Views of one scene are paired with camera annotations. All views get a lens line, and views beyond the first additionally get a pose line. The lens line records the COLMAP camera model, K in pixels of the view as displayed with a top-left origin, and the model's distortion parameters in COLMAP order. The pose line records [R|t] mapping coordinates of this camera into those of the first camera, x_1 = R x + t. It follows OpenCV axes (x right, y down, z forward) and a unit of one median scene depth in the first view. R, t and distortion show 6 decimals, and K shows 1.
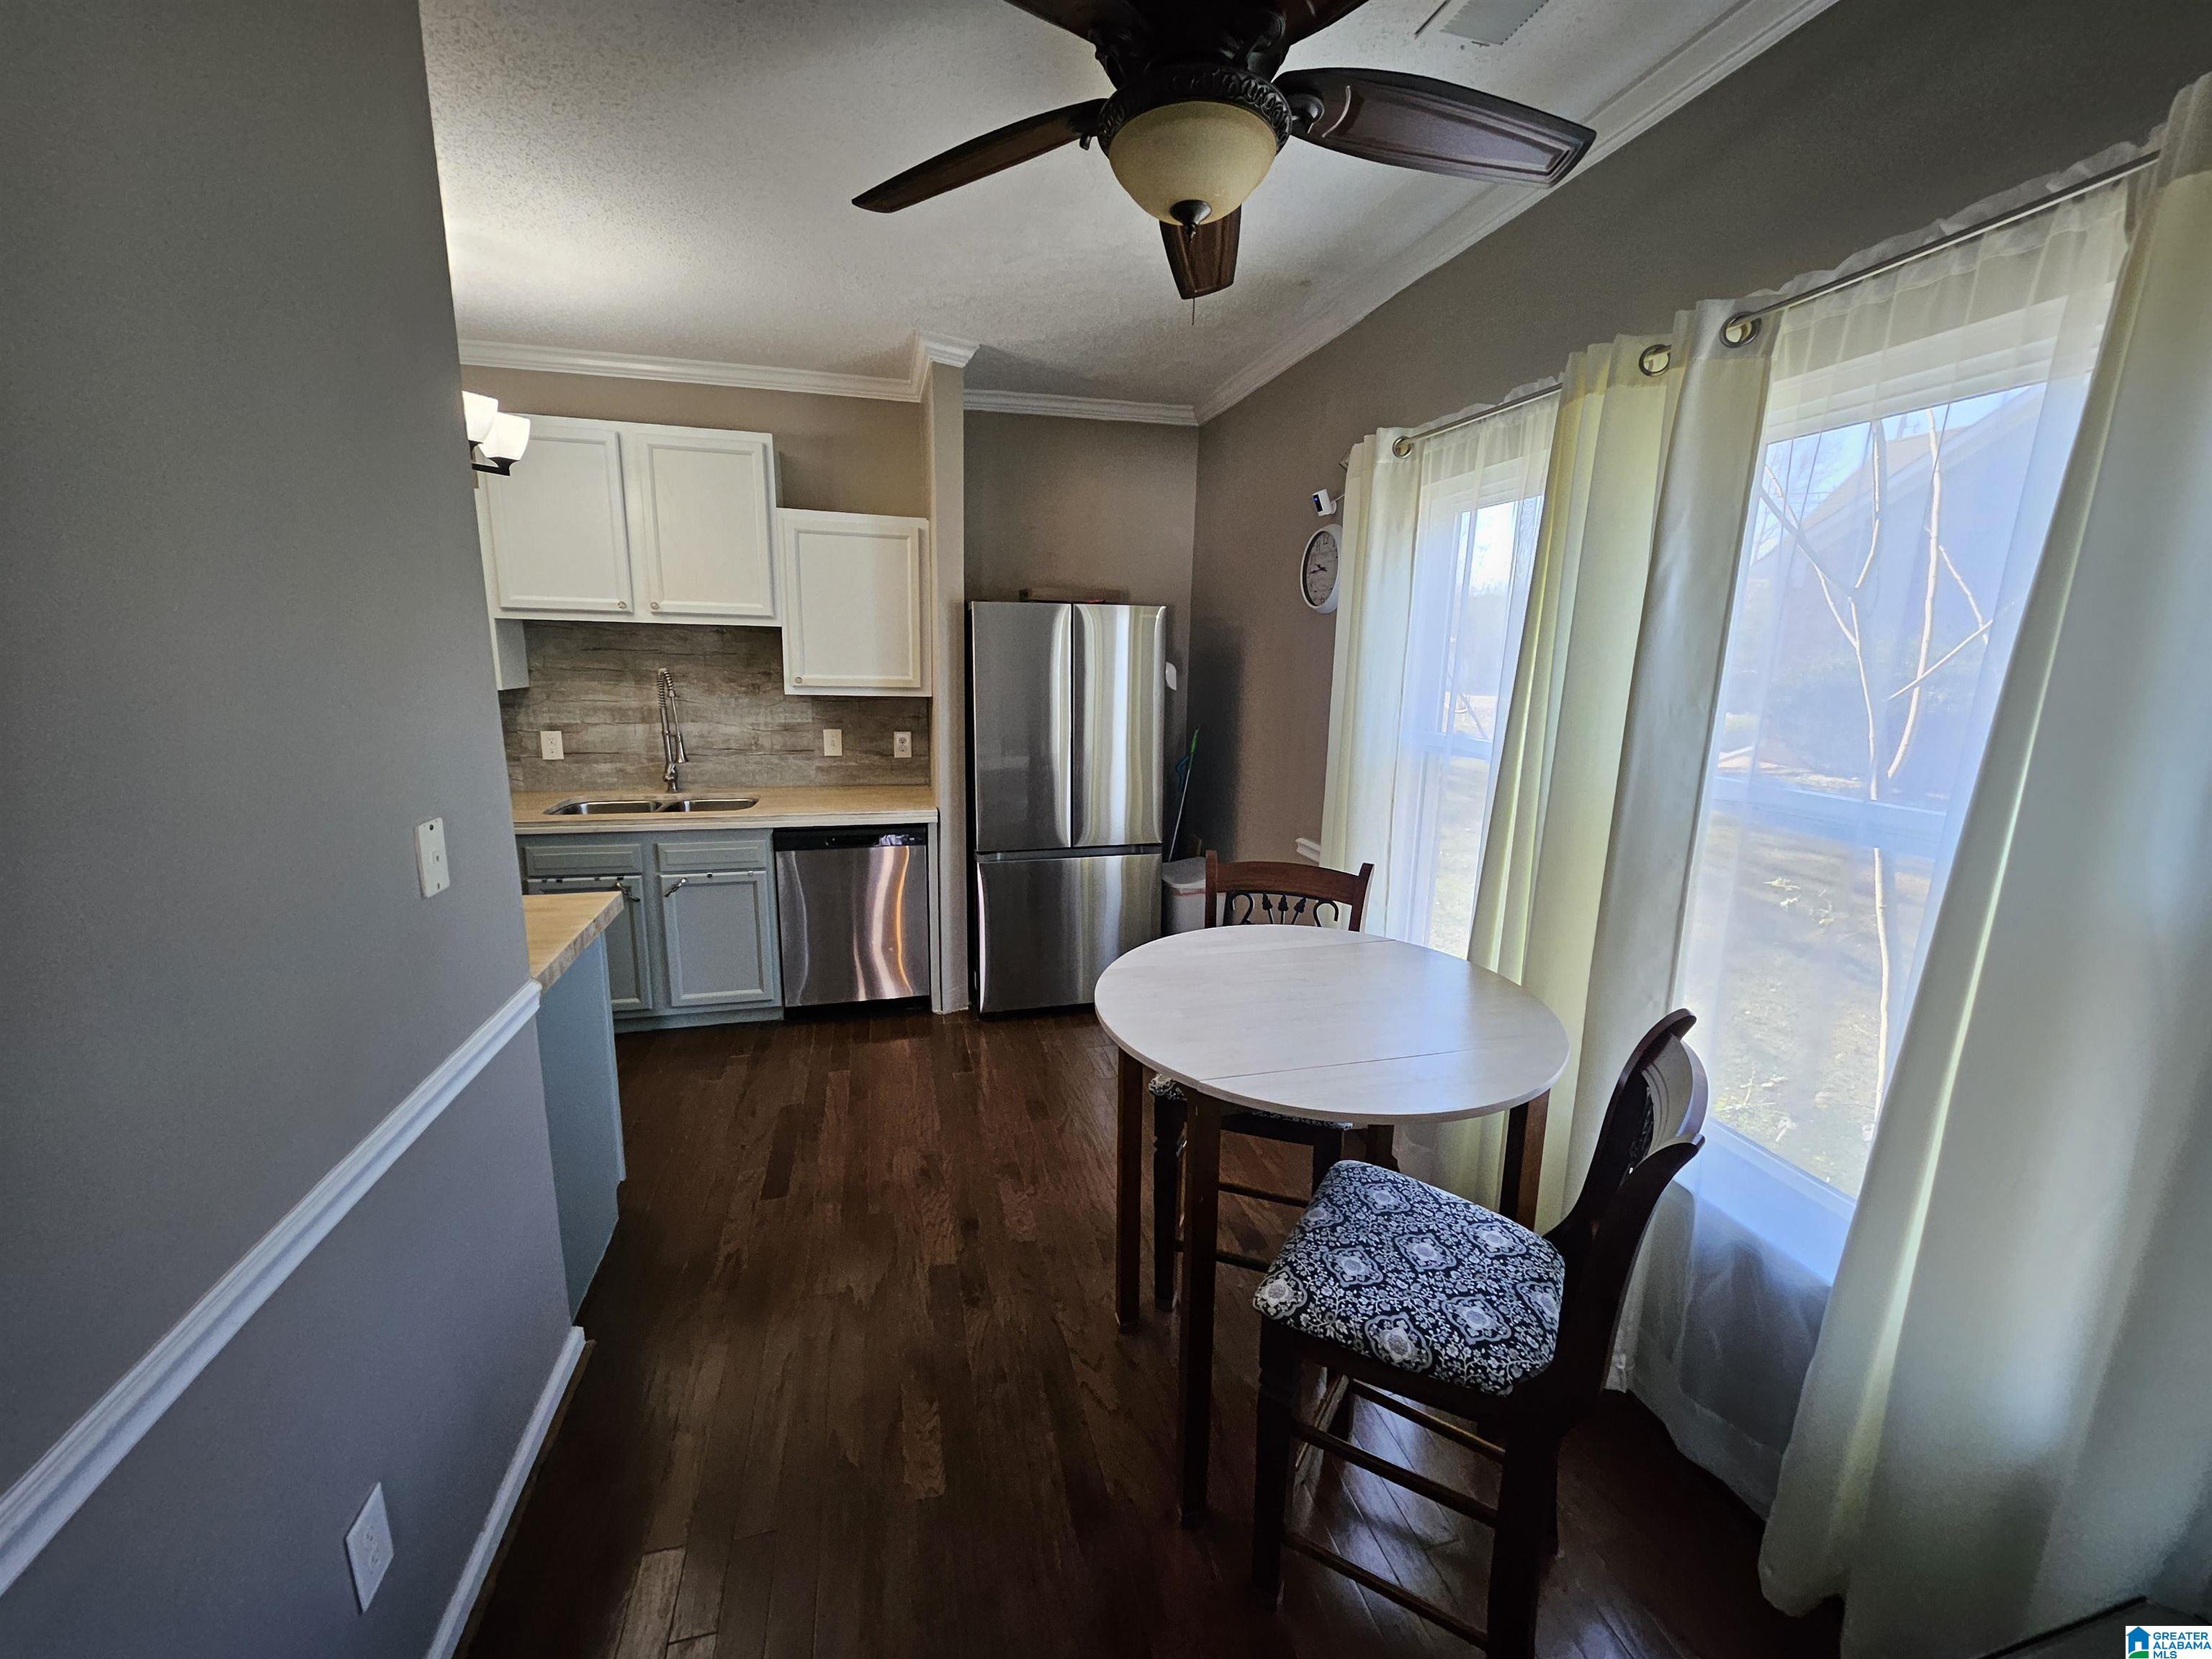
lens RADIAL K [[874.2, 0, 1105.4], [0, 874.2, 828.3], [0, 0, 1]] dist [0.009824, 0.000206]
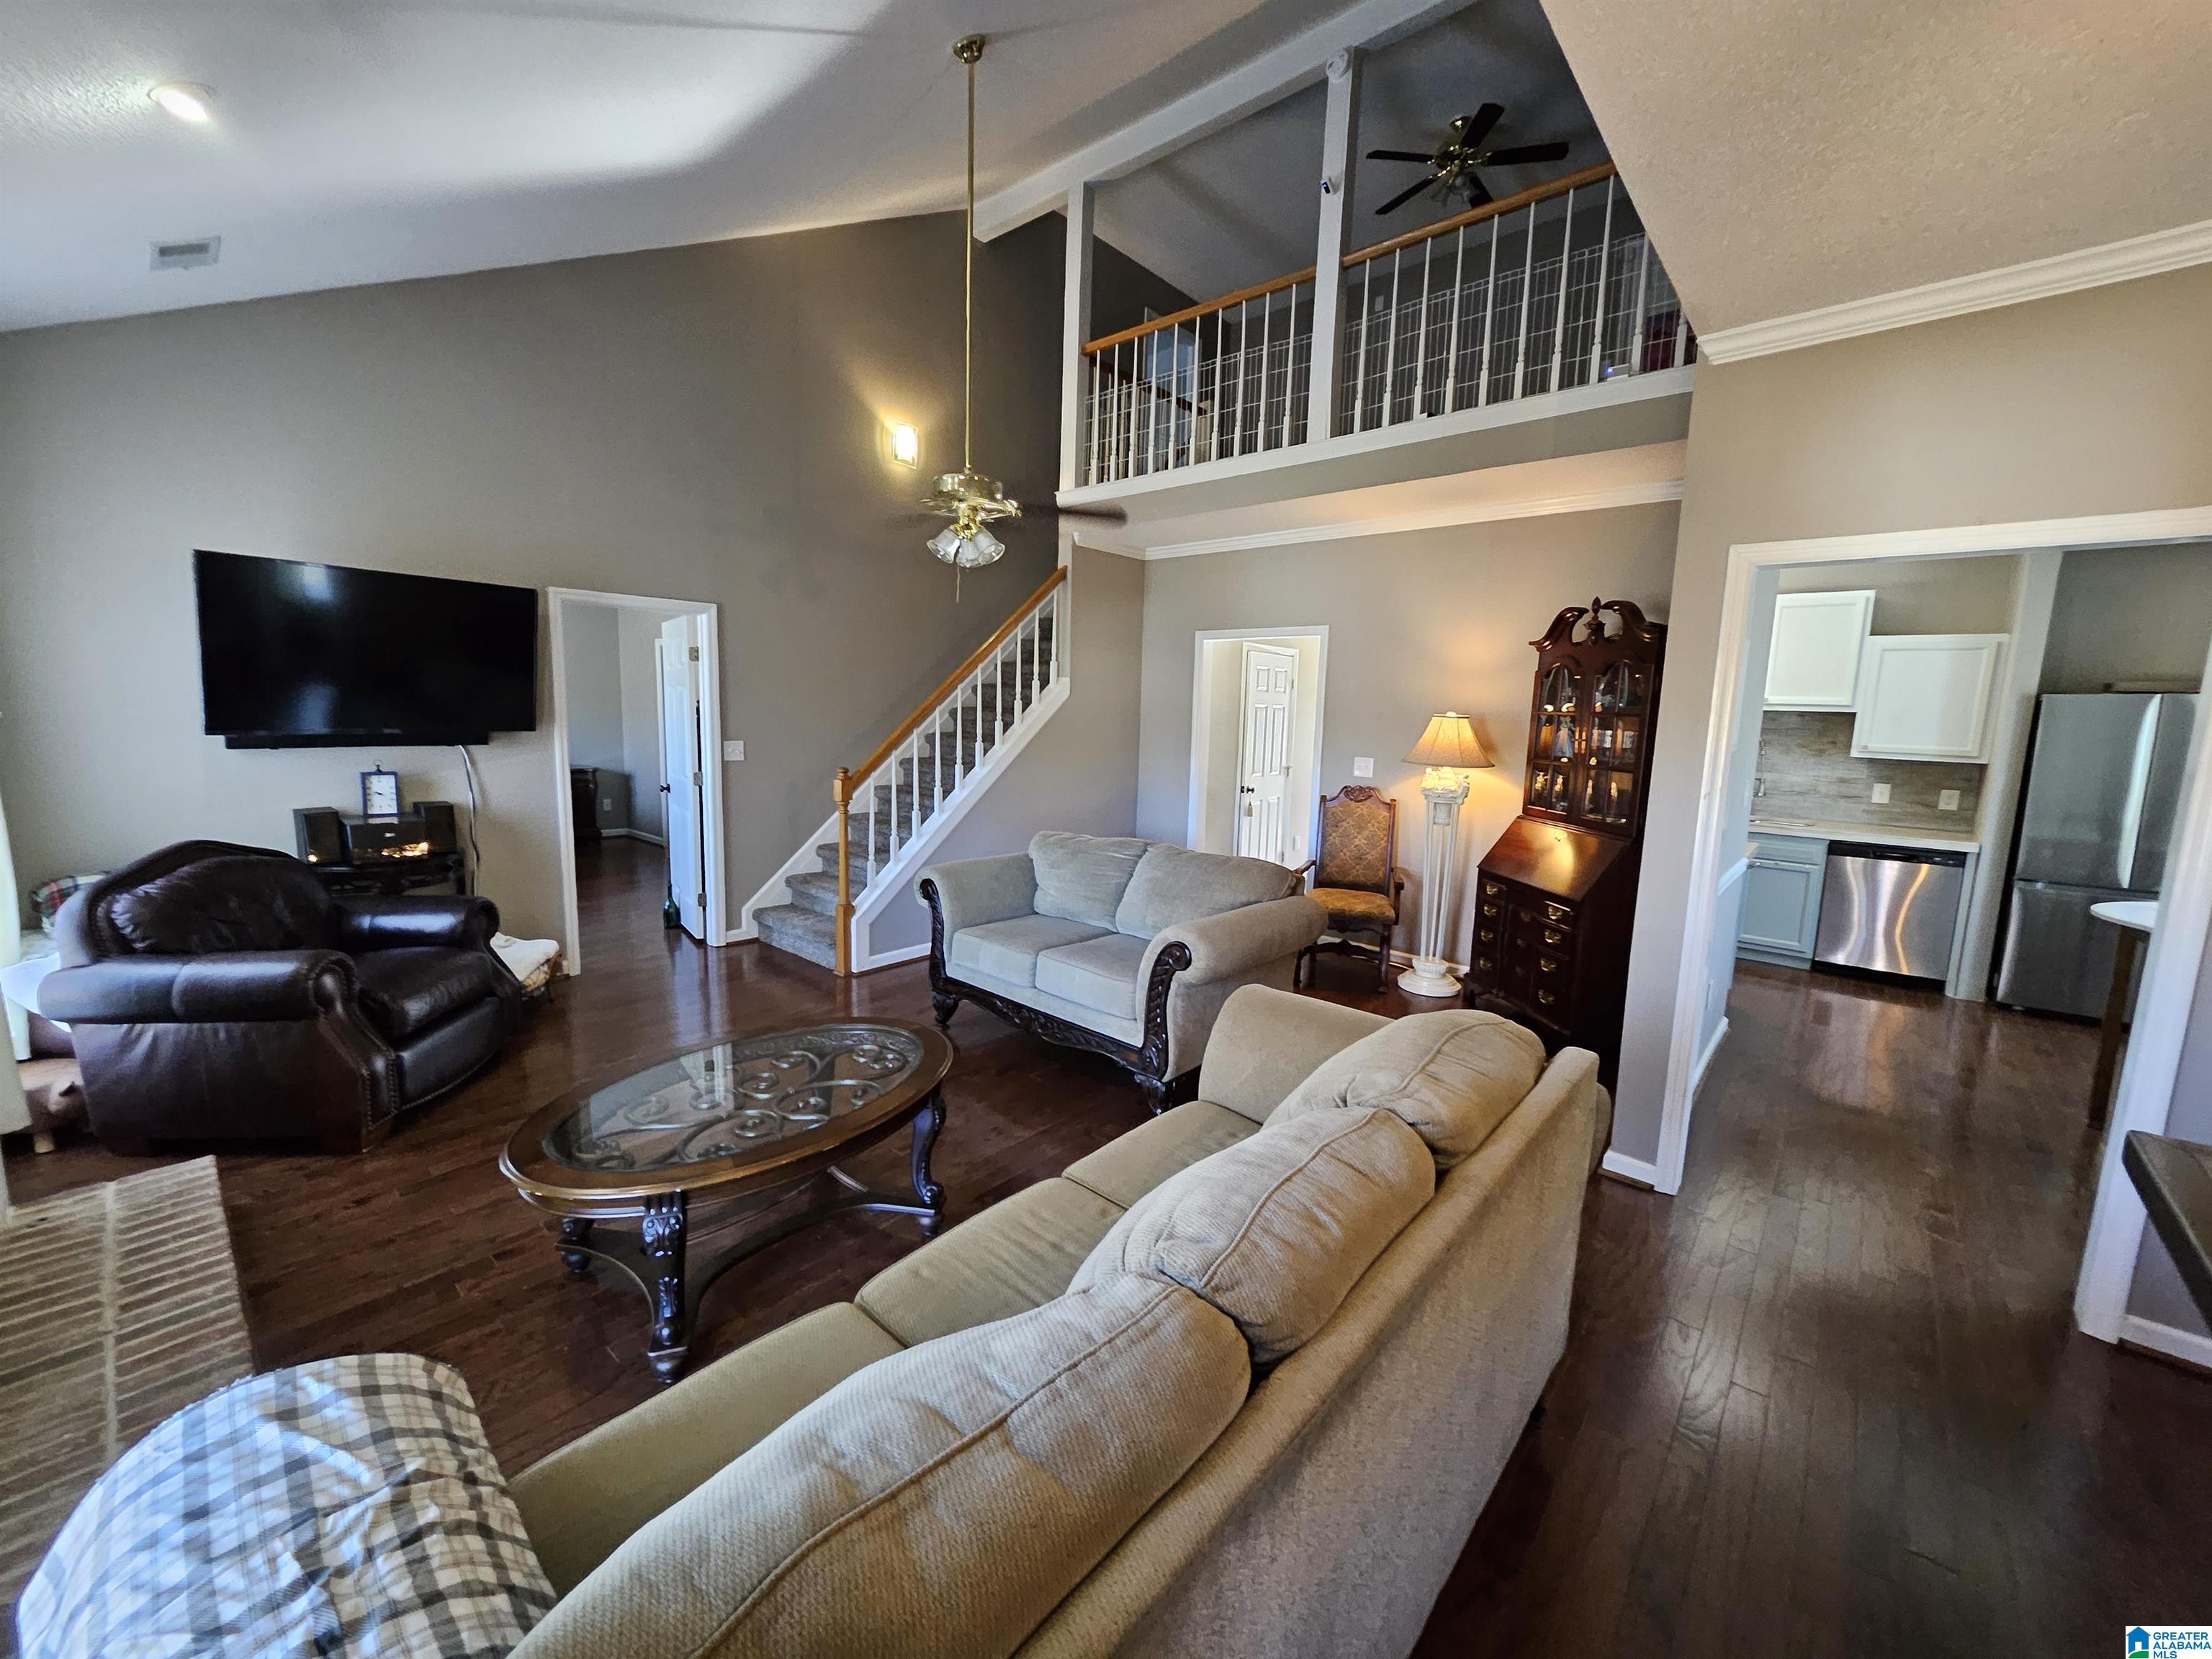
lens RADIAL K [[874.2, 0, 1102.6], [0, 874.2, 818.0], [0, 0, 1]] dist [0.009824, 0.000206]
pose [[0.559449, 0.103039, -0.822436, 0.161409], [-0.176541, 0.984288, 0.003227, 0.165136], [0.809846, 0.143389, 0.568849, -0.844690]]
